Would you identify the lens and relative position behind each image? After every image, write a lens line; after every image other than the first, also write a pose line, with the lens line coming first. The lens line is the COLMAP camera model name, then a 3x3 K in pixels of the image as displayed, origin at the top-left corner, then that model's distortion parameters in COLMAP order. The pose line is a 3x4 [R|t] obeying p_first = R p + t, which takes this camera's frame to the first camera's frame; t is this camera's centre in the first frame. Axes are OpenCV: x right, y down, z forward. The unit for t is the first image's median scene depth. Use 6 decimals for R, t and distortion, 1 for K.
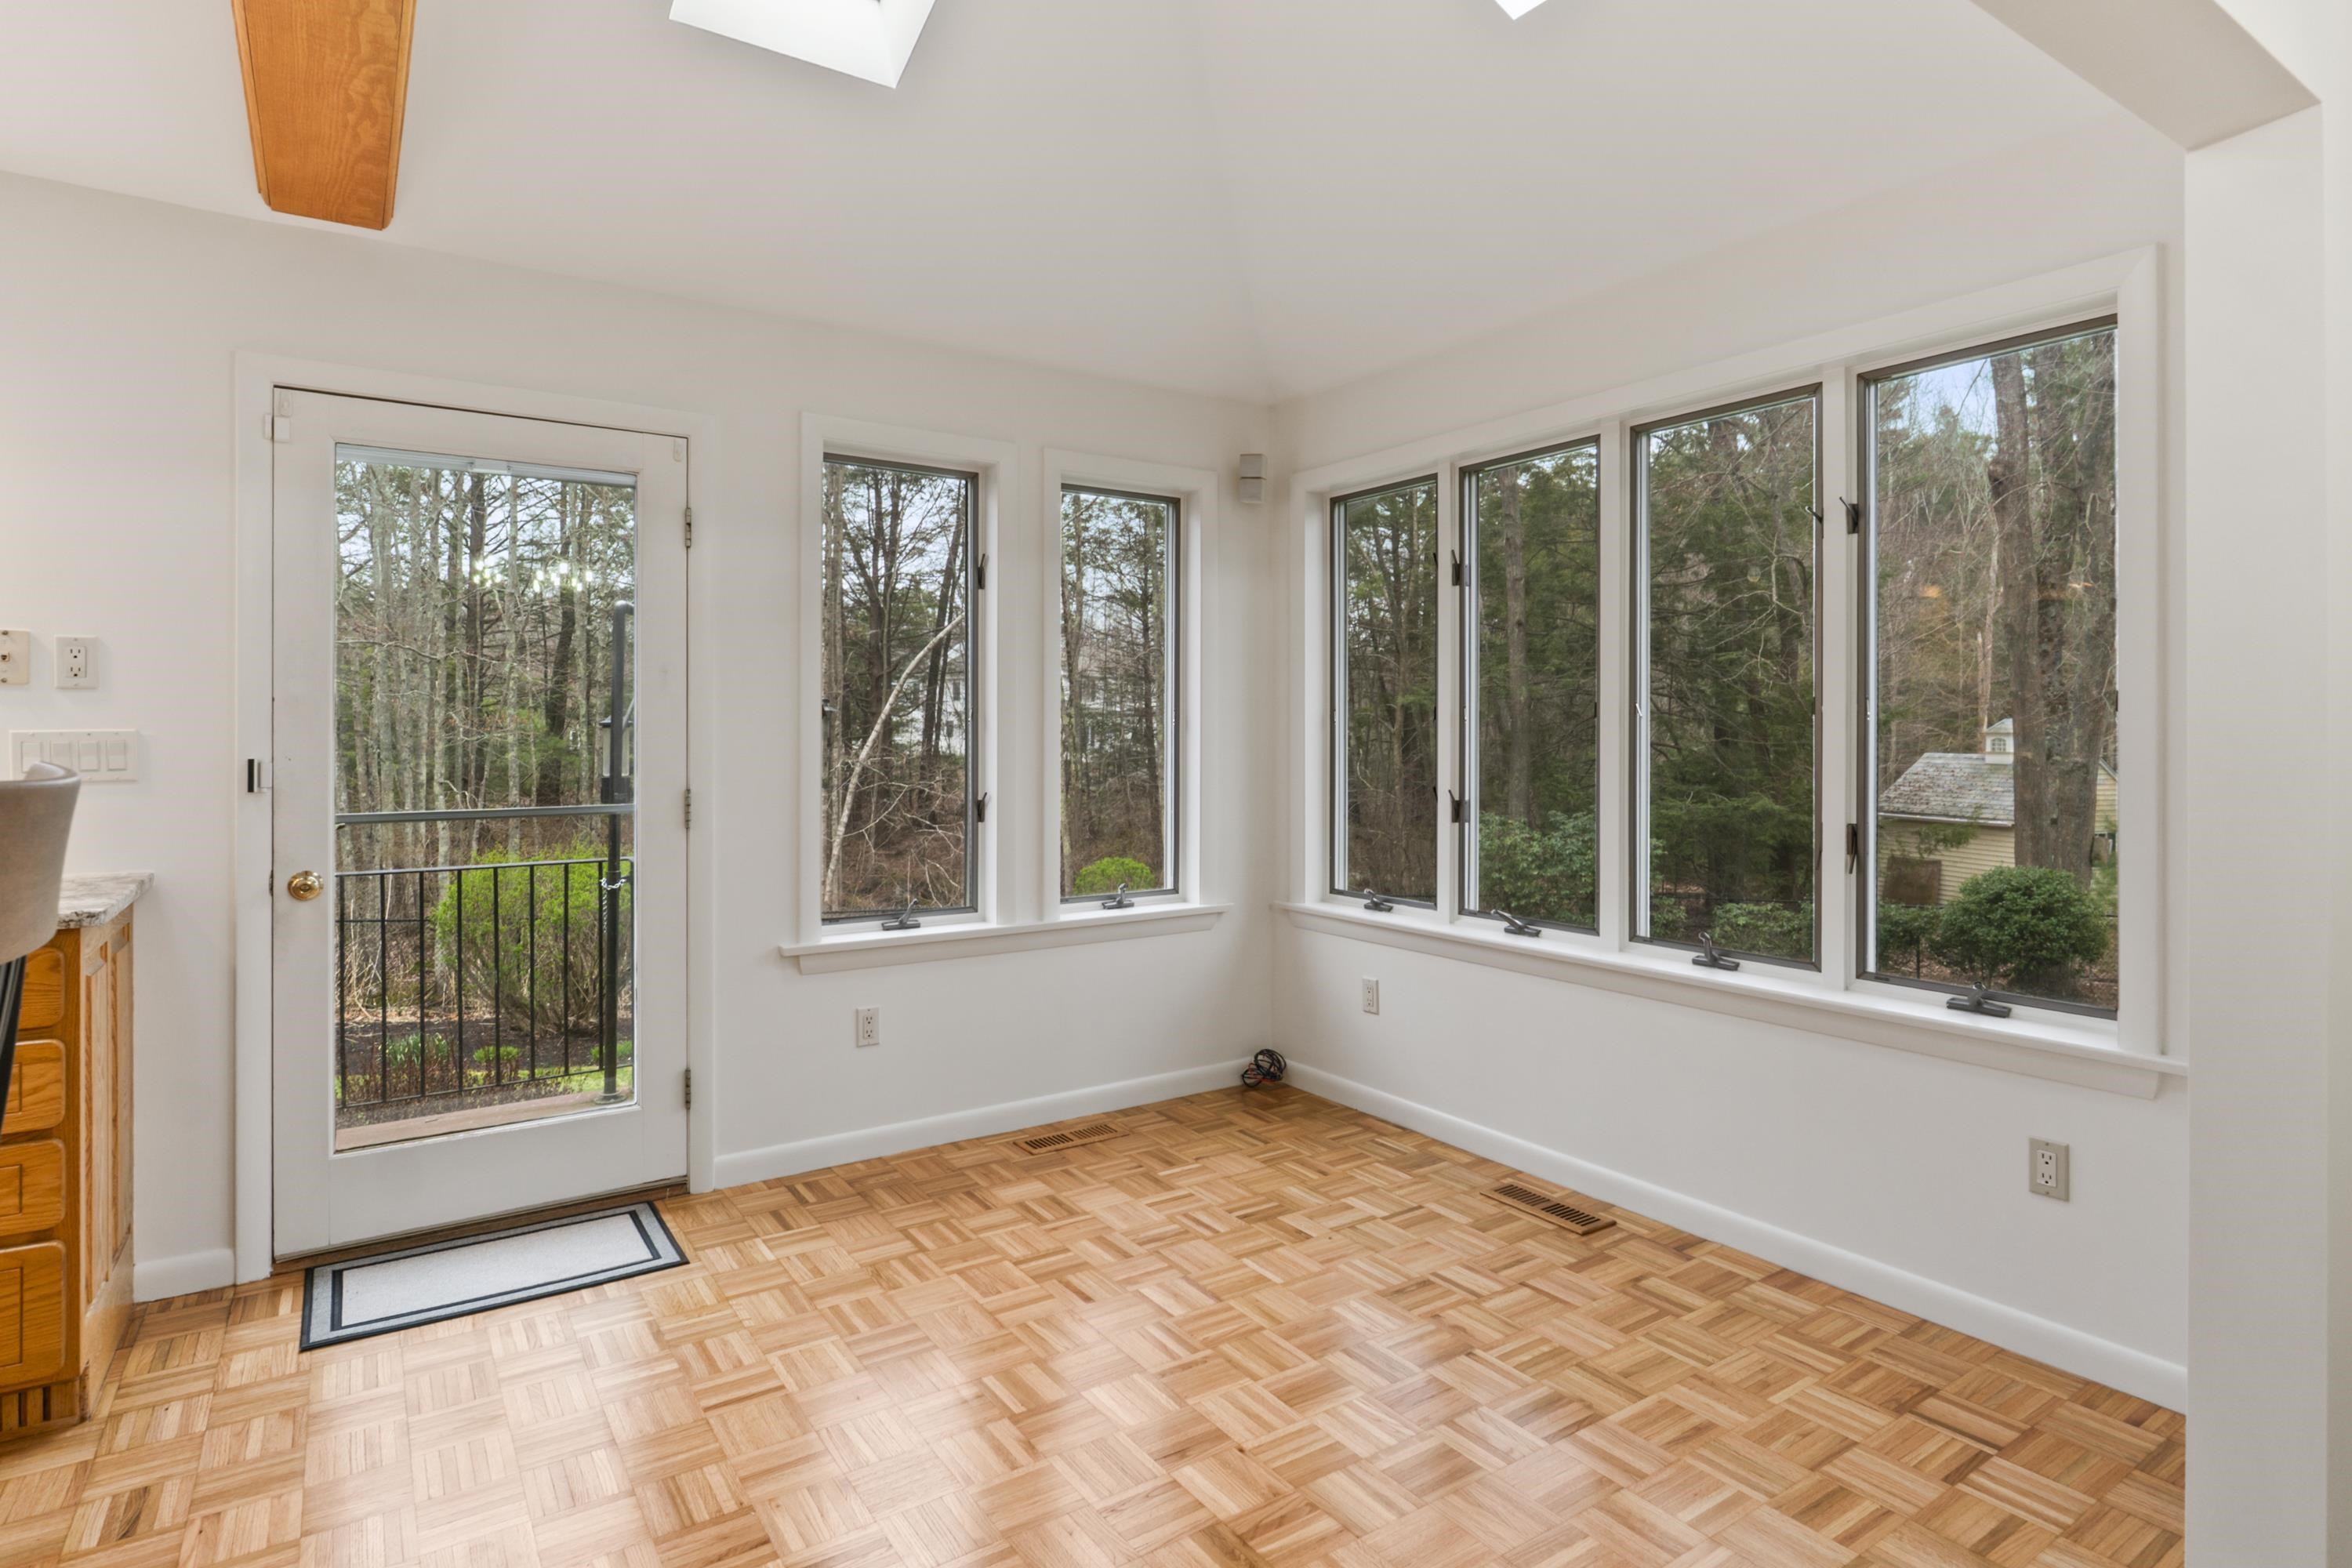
lens RADIAL K [[1217.8, 0, 1180.8], [0, 1217.8, 749.1], [0, 0, 1]] dist [-0.001486, -0.000399]
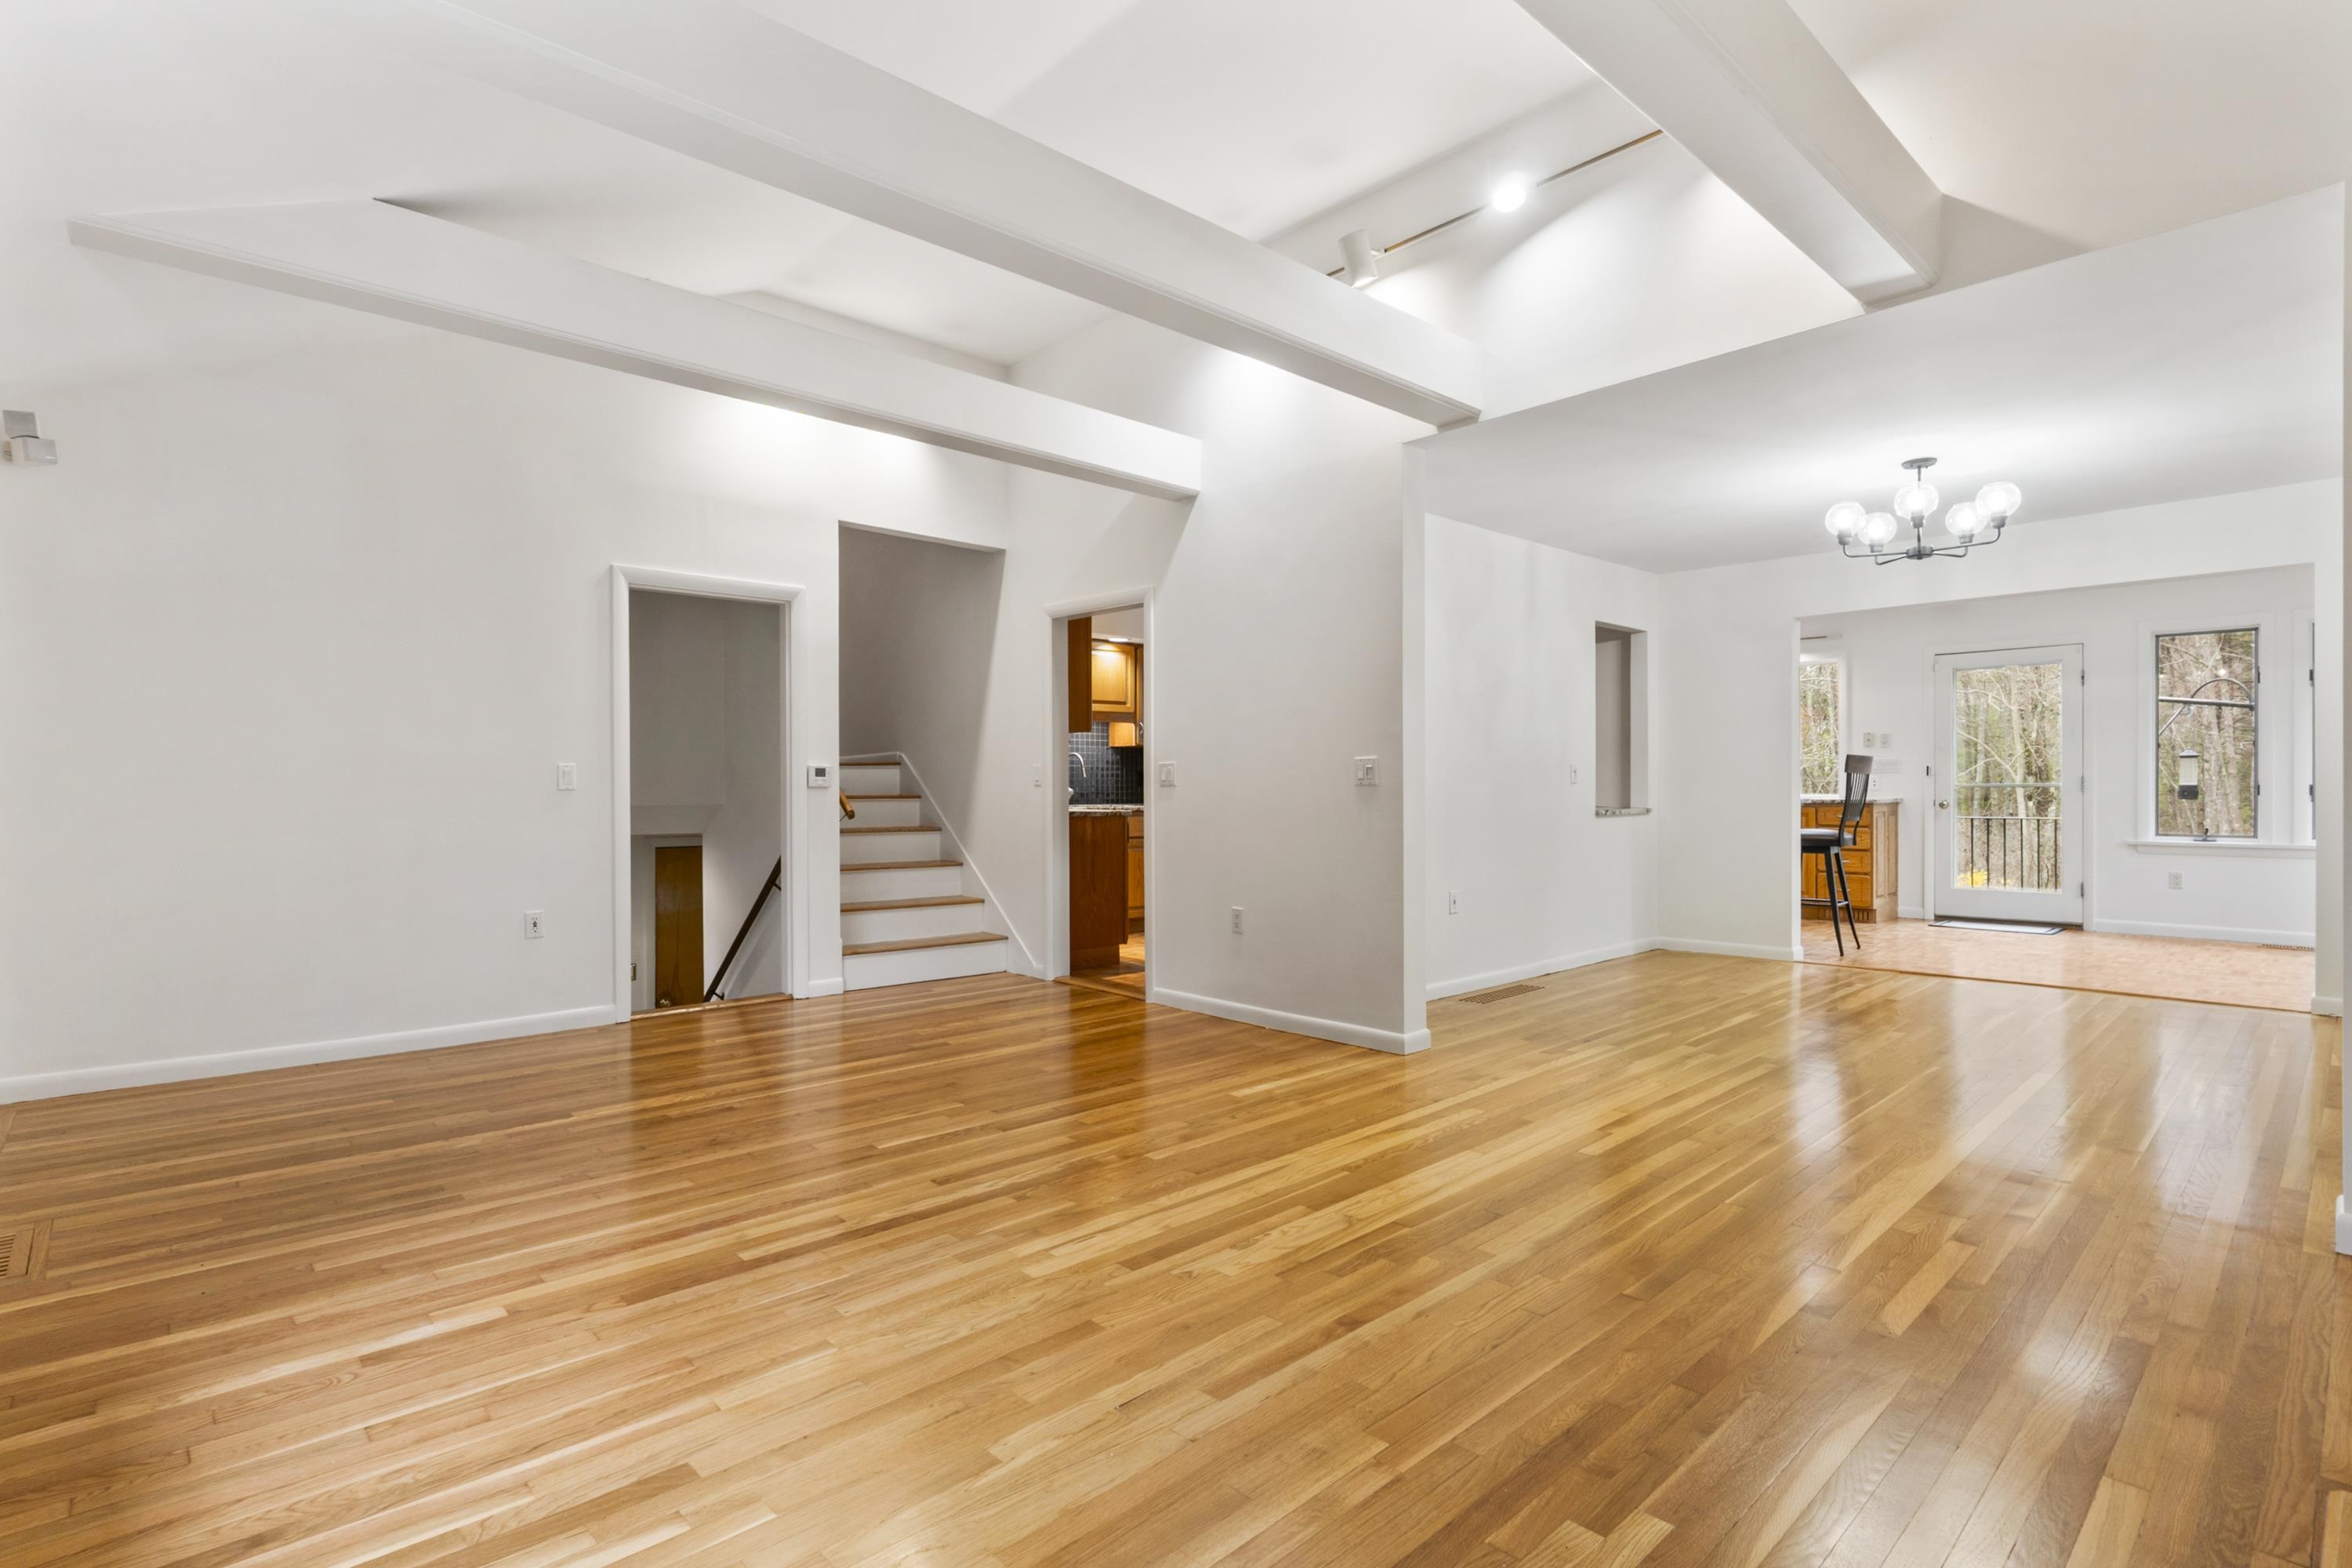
lens RADIAL K [[1131.5, 0, 1179.9], [0, 1131.5, 790.9], [0, 0, 1]] dist [0.001389, -0.000080]
pose [[0.145185, 0.003087, -0.989400, 1.719293], [-0.007428, 0.999970, 0.002030, 0.073374], [0.989377, 0.007054, 0.145204, -1.276356]]
